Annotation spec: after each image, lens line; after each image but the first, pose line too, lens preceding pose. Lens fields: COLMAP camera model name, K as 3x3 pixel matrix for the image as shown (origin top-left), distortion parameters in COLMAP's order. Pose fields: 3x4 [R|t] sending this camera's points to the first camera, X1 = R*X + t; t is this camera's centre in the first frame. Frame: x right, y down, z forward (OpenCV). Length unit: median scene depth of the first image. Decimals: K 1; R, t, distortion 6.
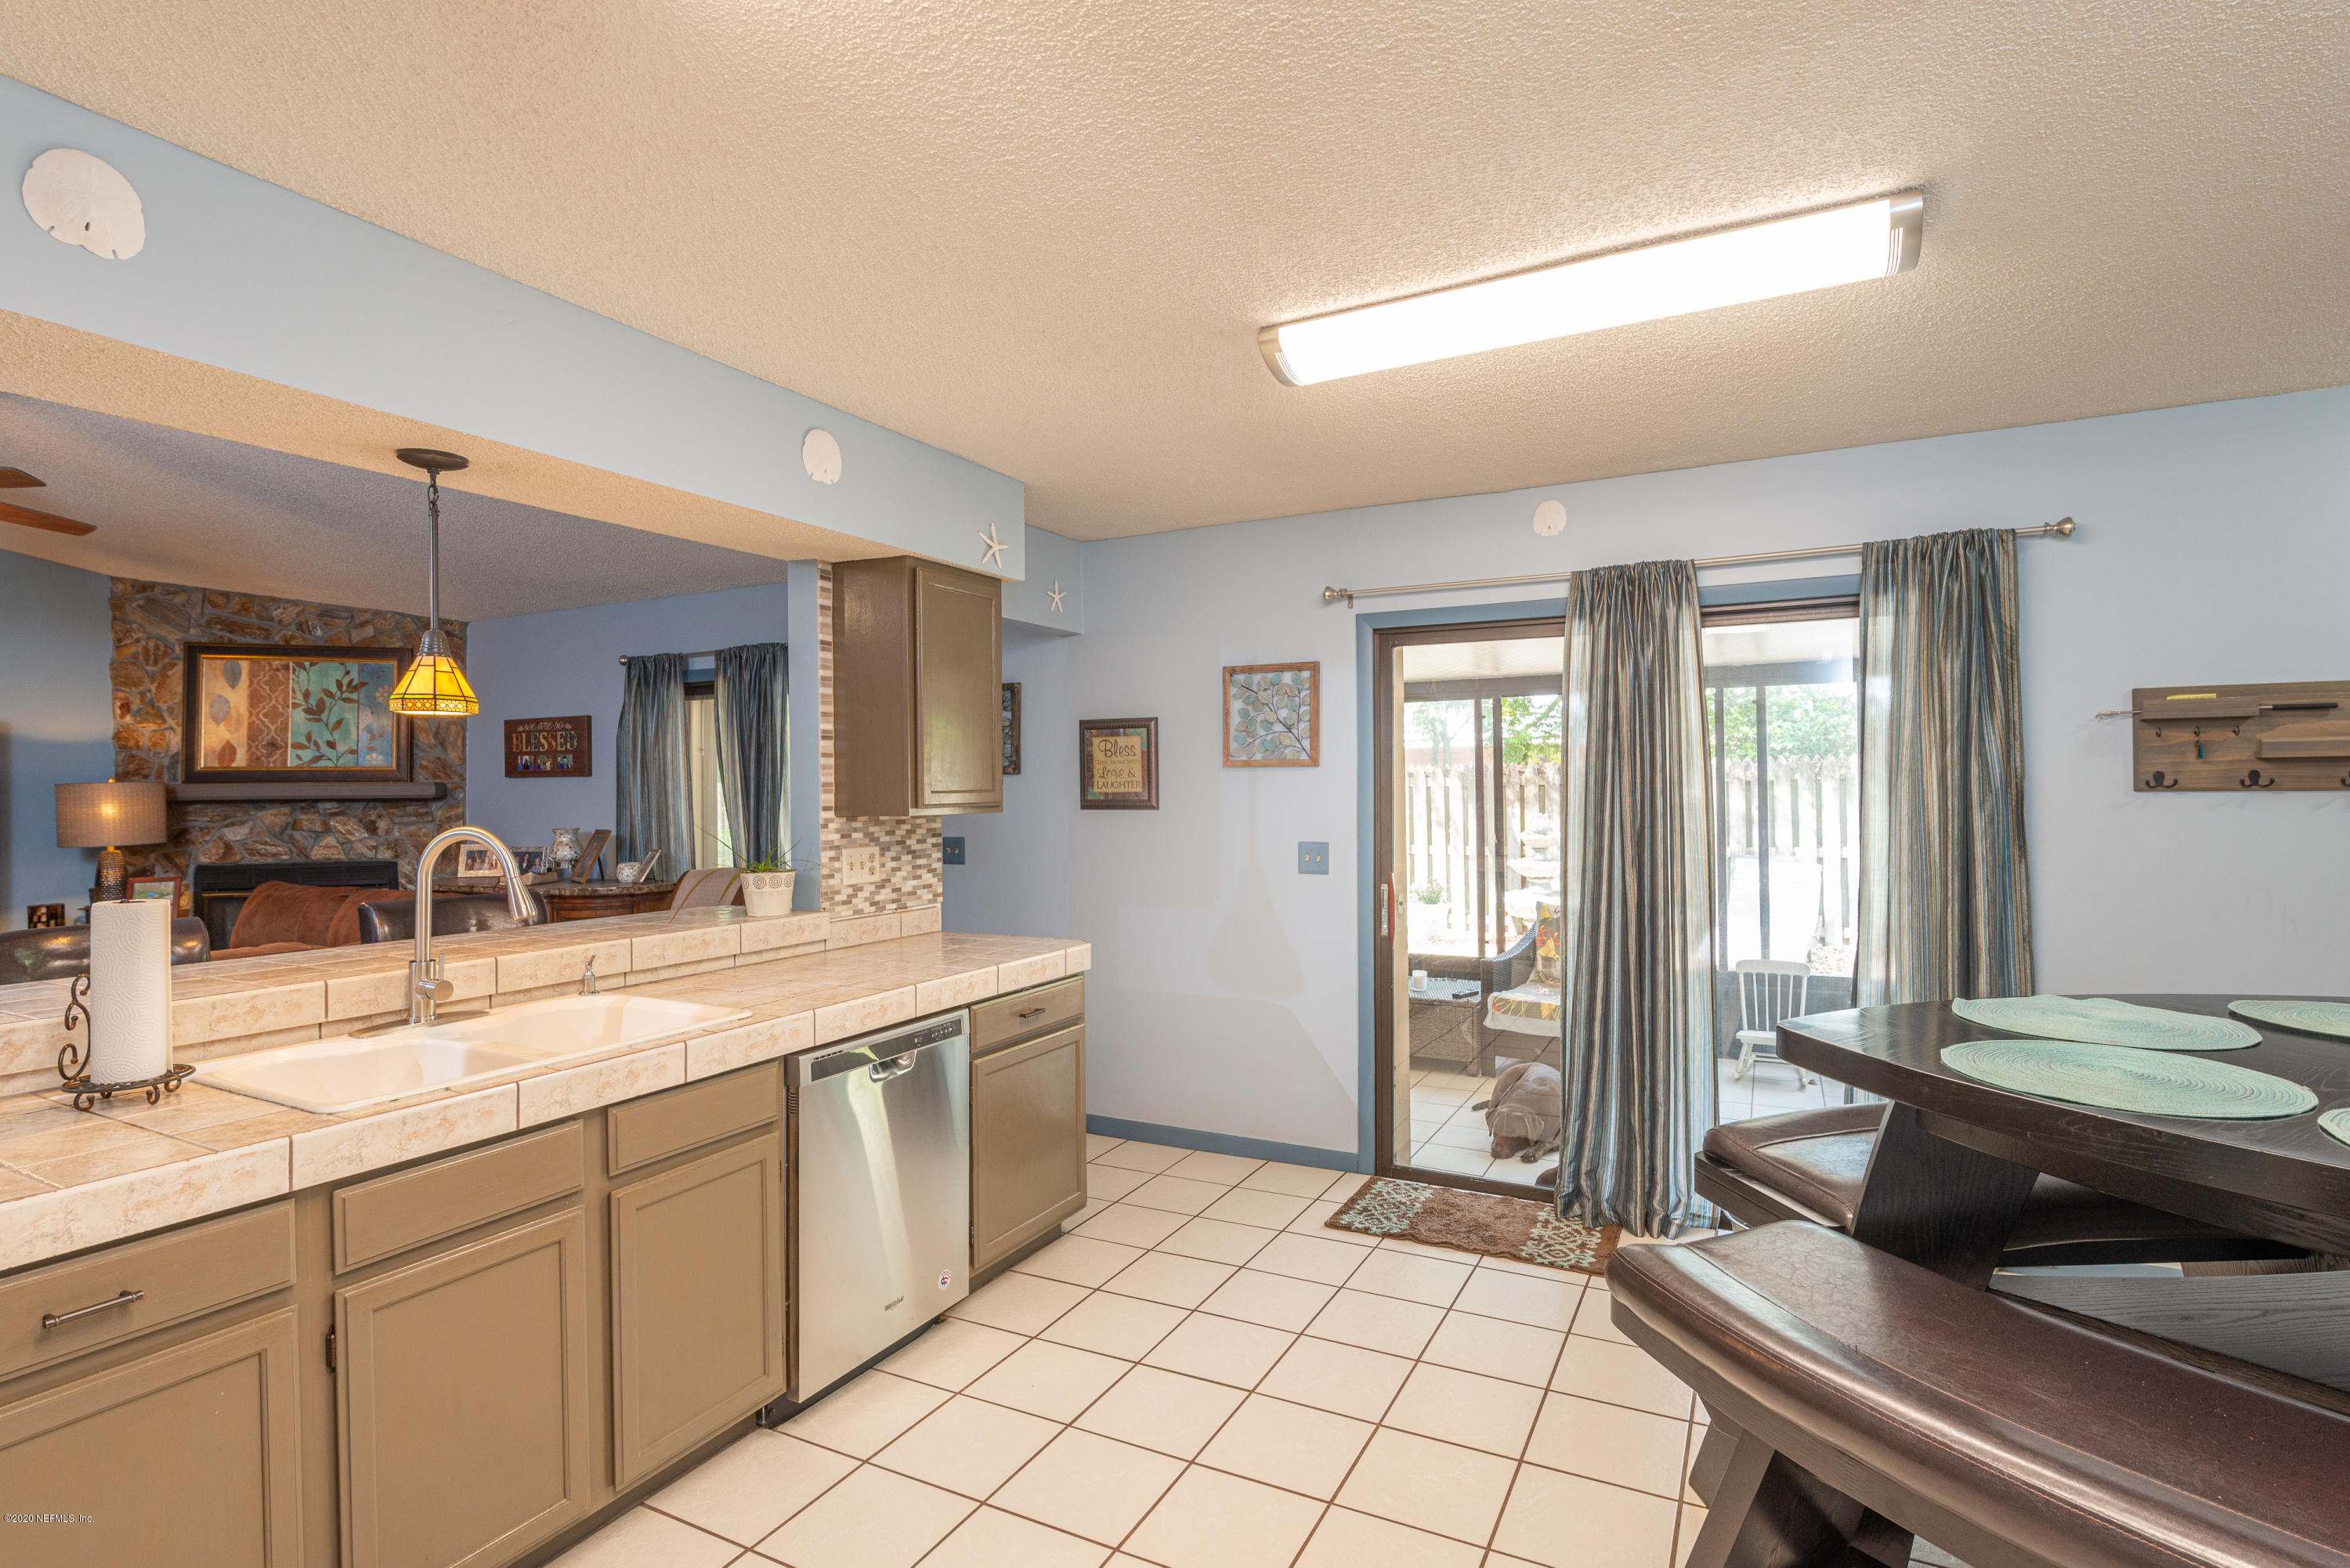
lens RADIAL K [[1146.2, 0, 1188.9], [0, 1146.2, 784.5], [0, 0, 1]] dist [-0.012668, -0.000788]
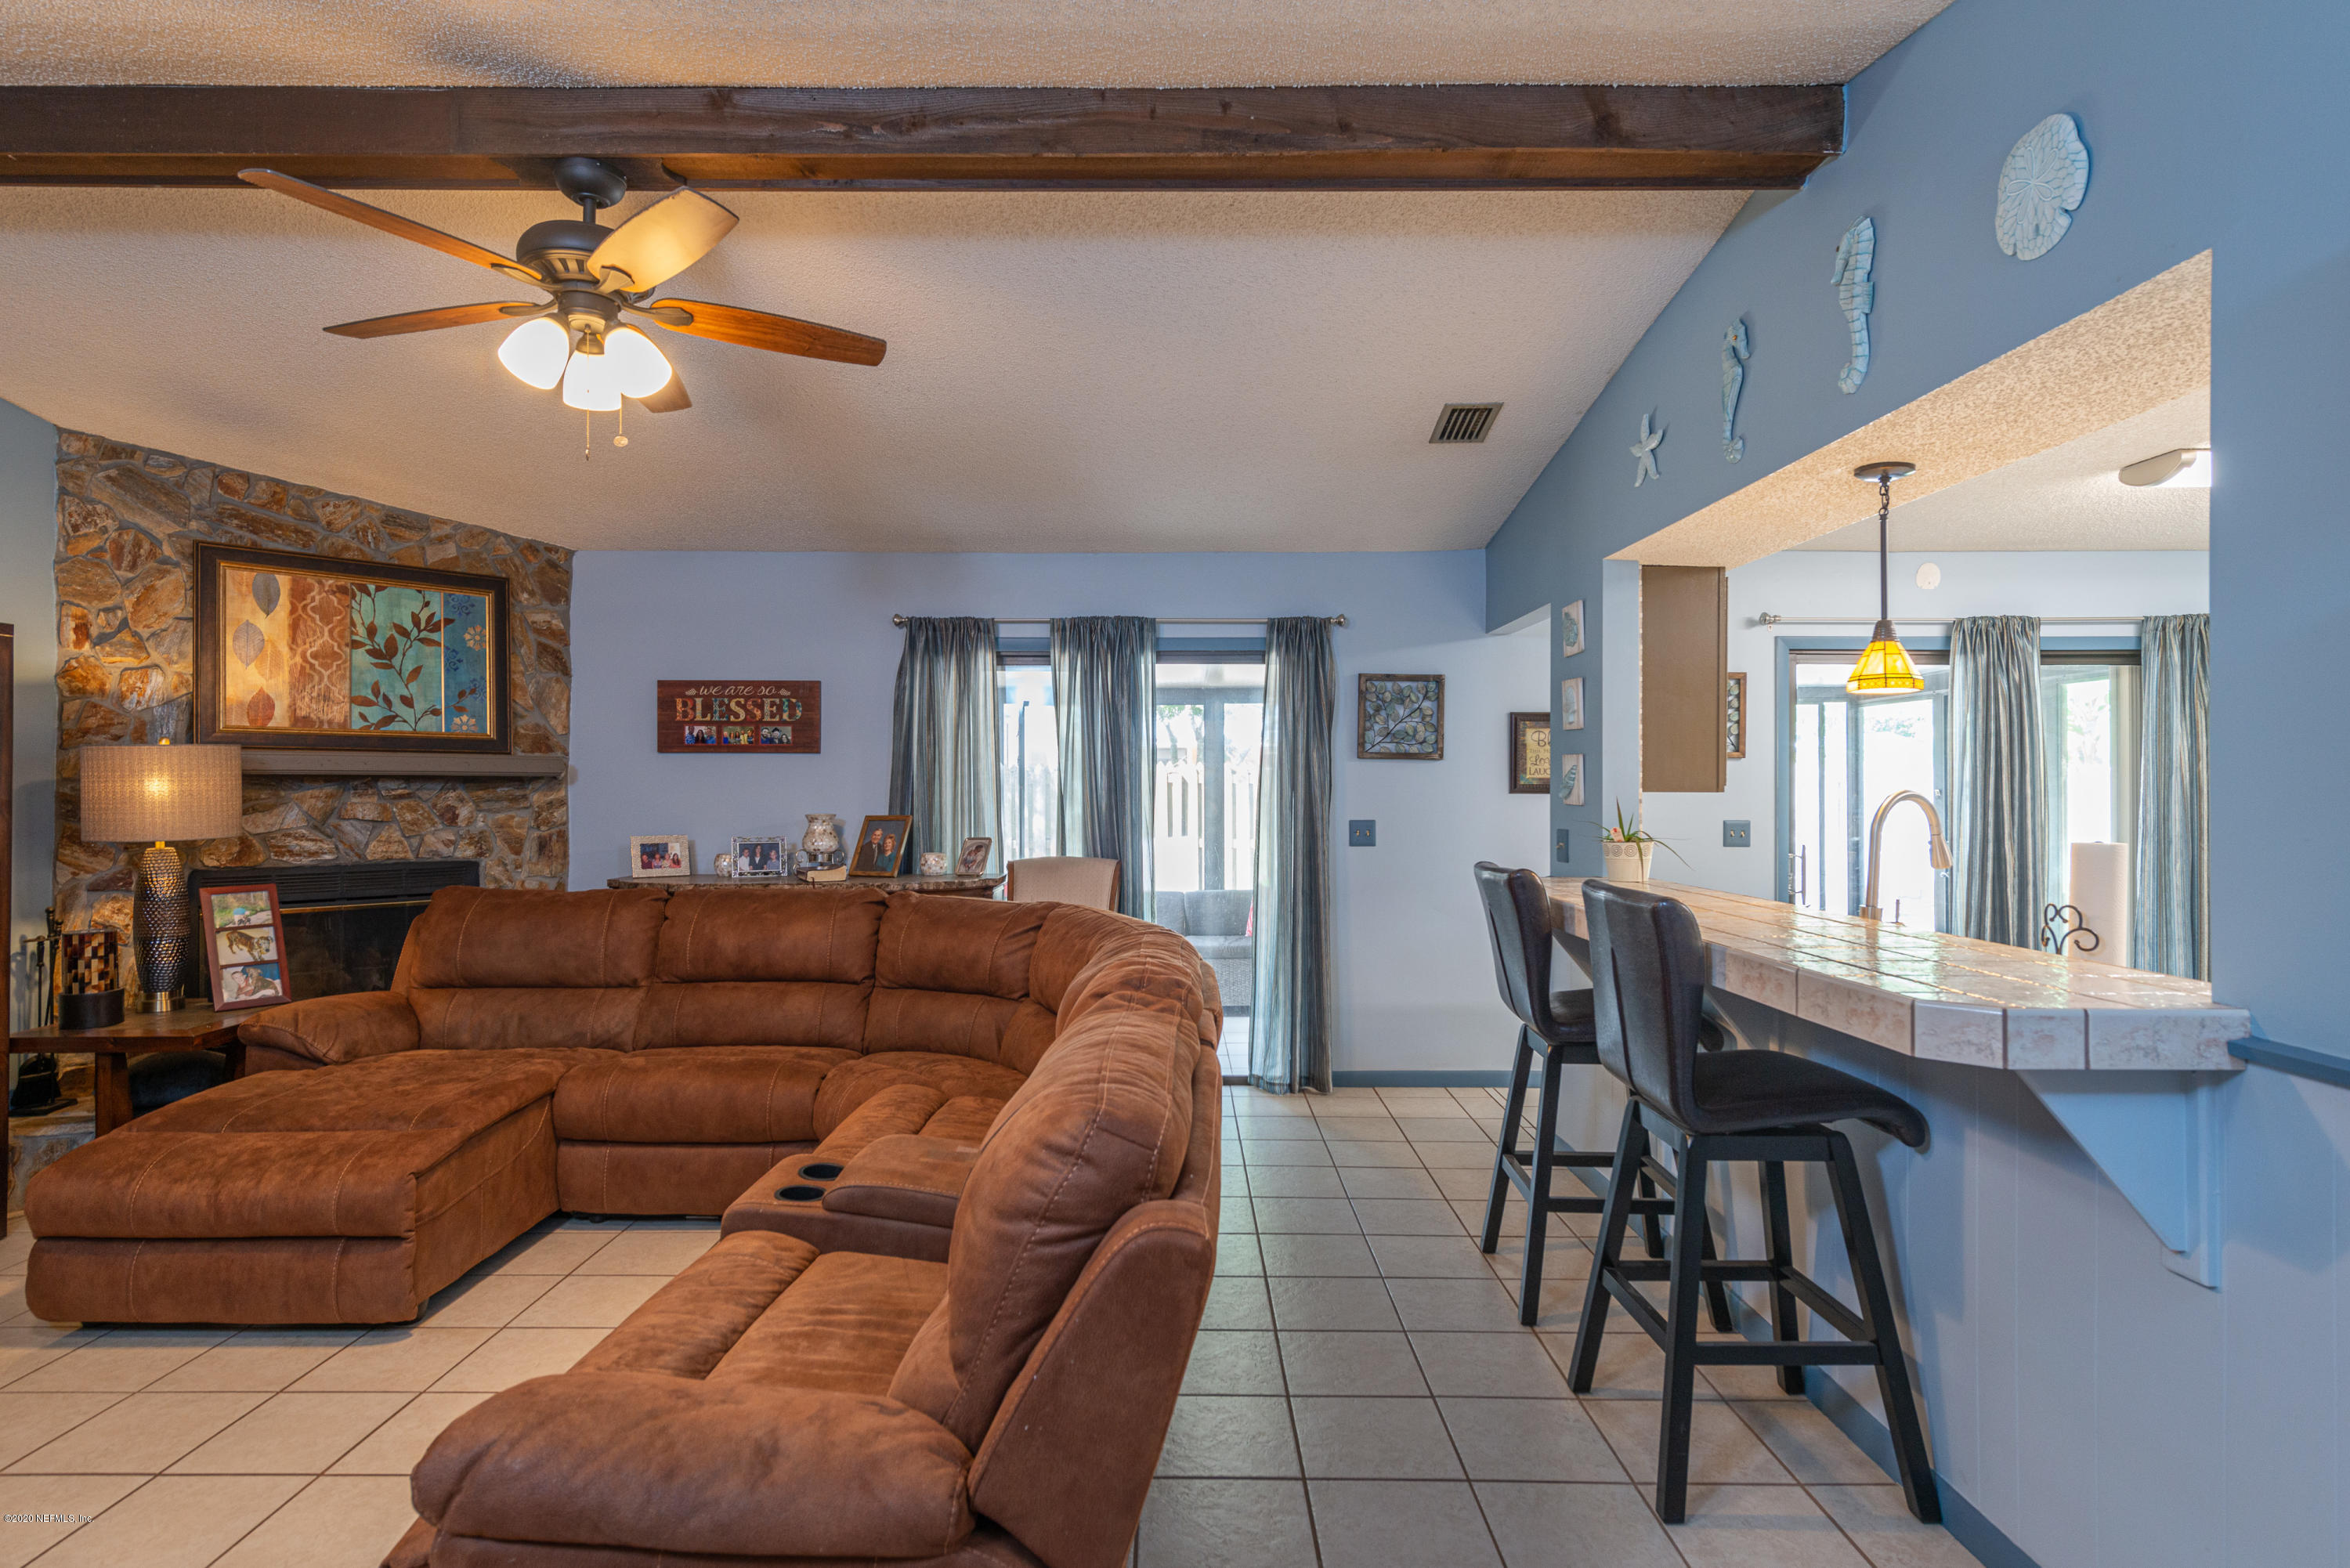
lens RADIAL K [[1198.2, 0, 1168.9], [0, 1198.2, 778.6], [0, 0, 1]] dist [0.002020, -0.001335]
pose [[0.889970, 0.014115, 0.455800, -0.689888], [-0.010943, 0.999894, -0.009597, 0.016991], [-0.455887, 0.003553, 0.890031, 0.098198]]
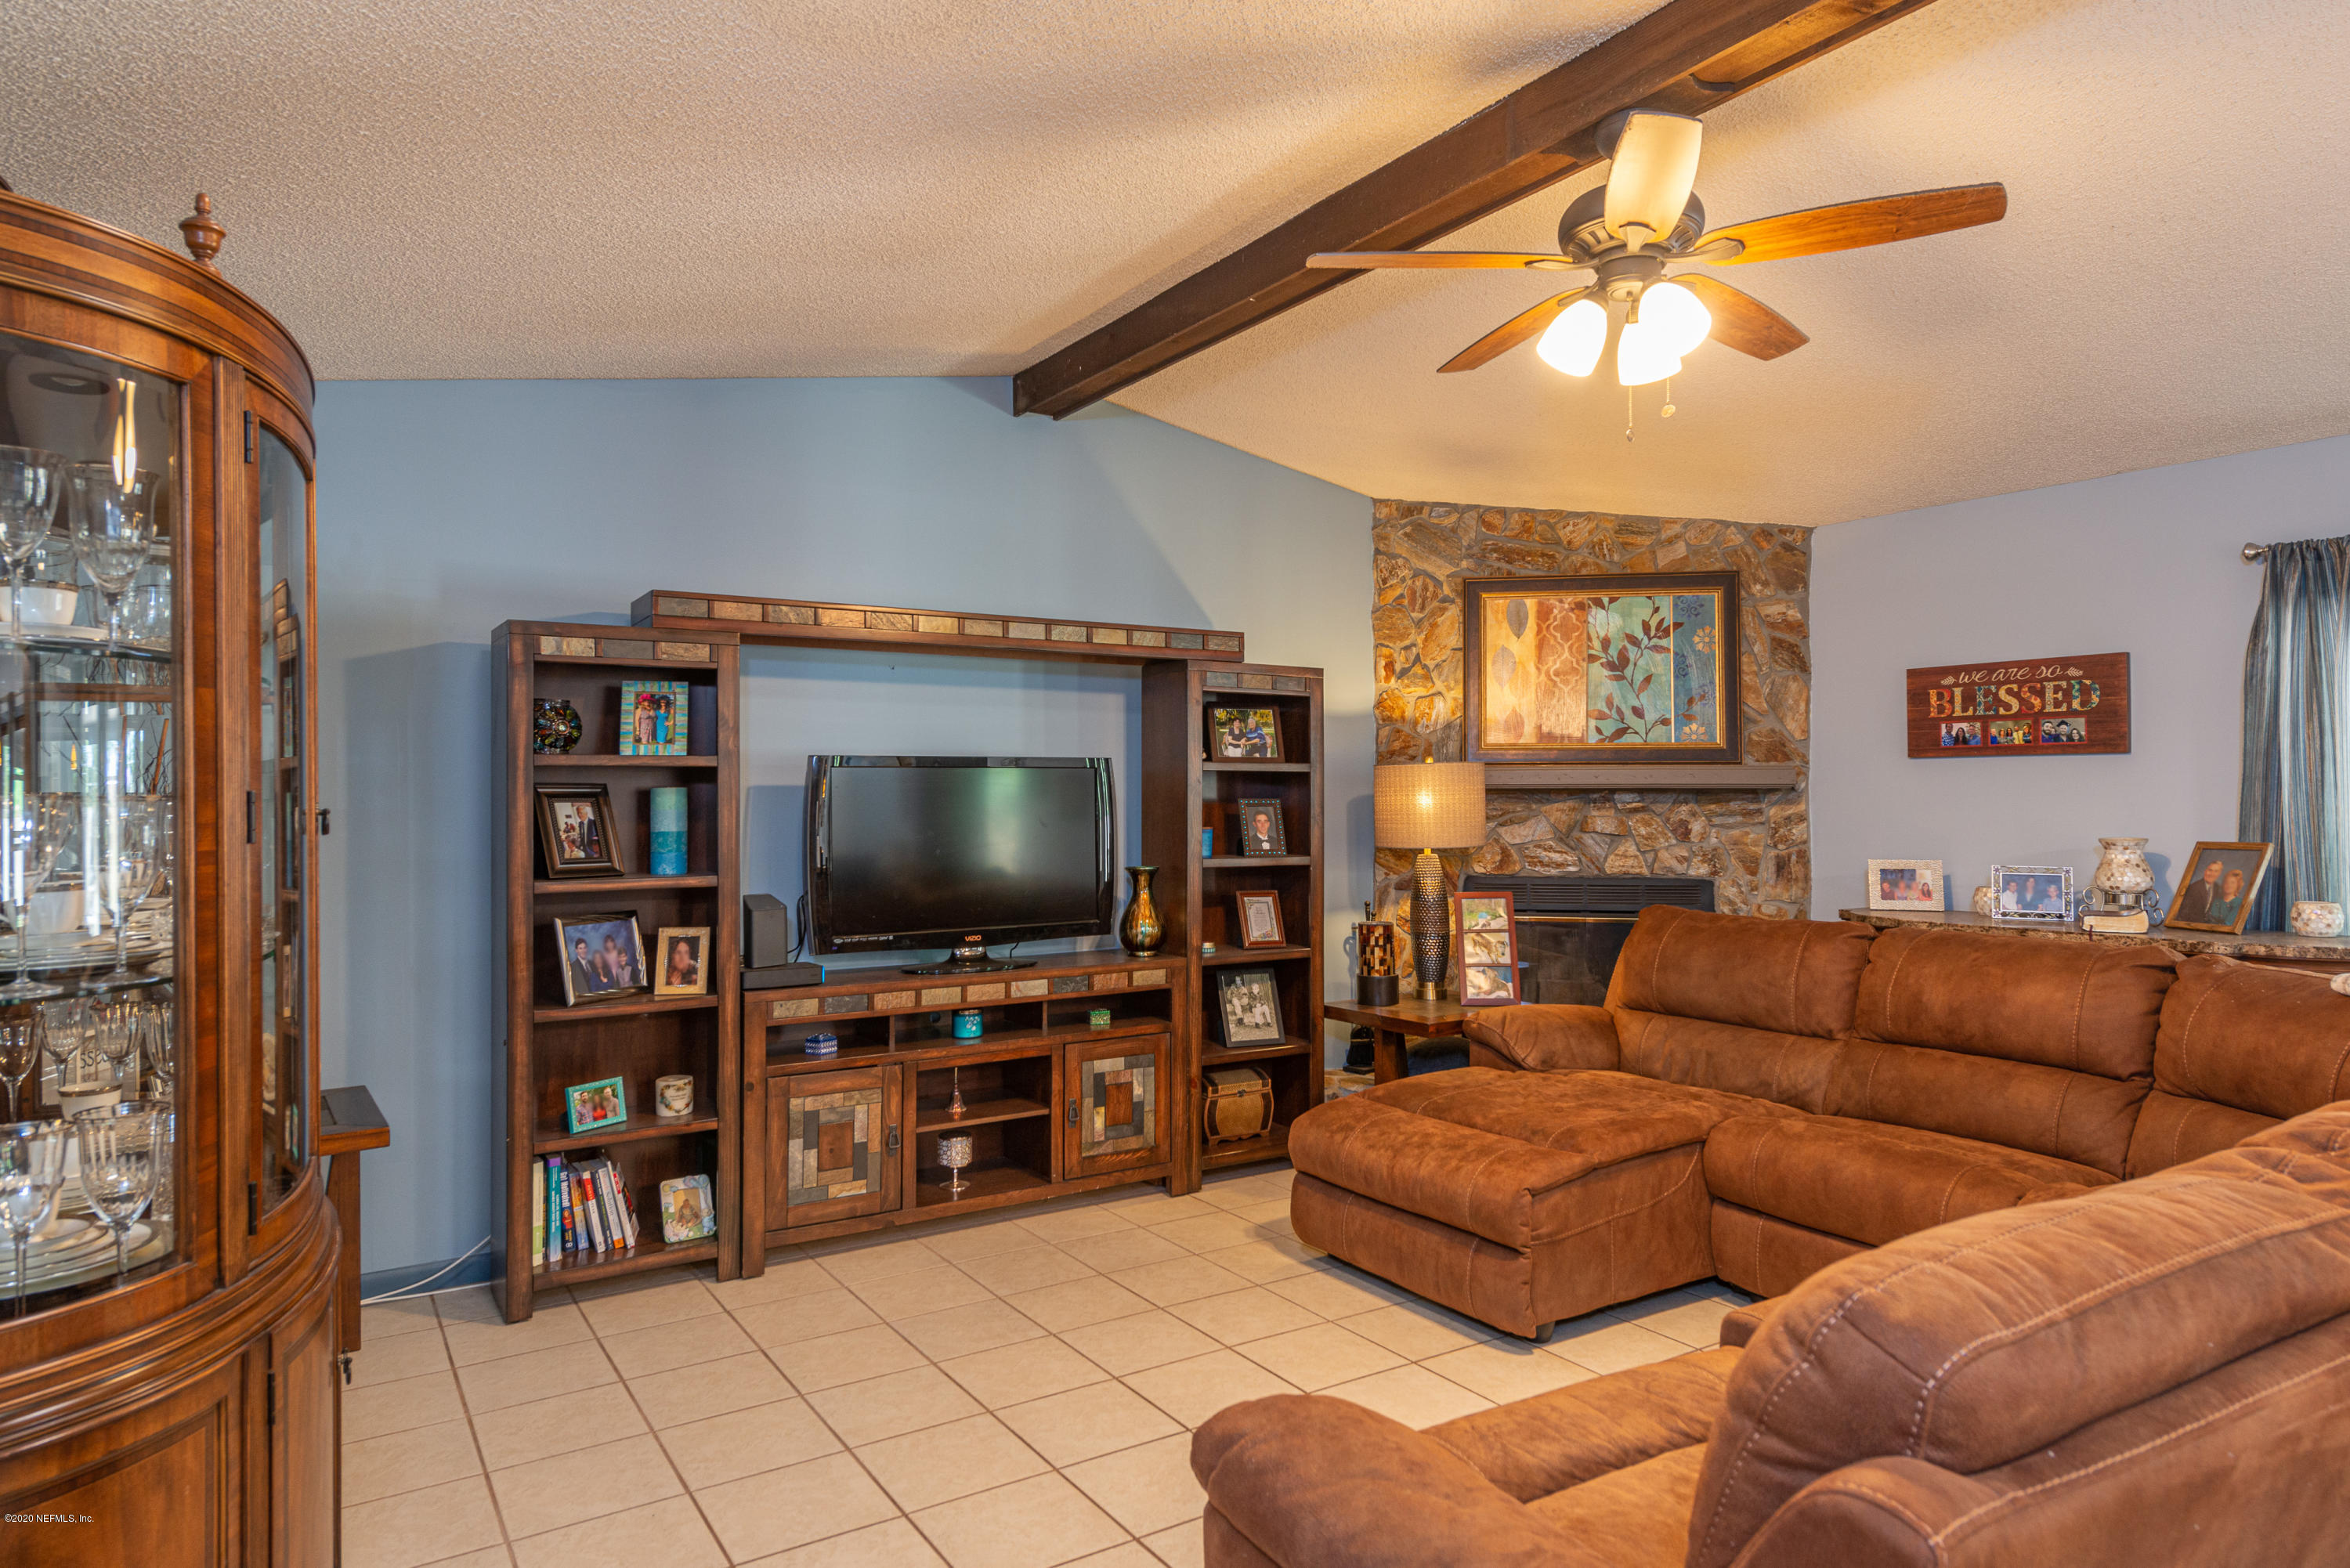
lens RADIAL K [[1396.3, 0, 1191.6], [0, 1396.3, 774.4], [0, 0, 1]] dist [0.006263, -0.001388]
pose [[0.867256, 0.000837, -0.497862, -0.579597], [-0.006818, 0.999925, -0.010197, 0.014949], [0.497816, 0.012238, 0.867196, 0.111942]]
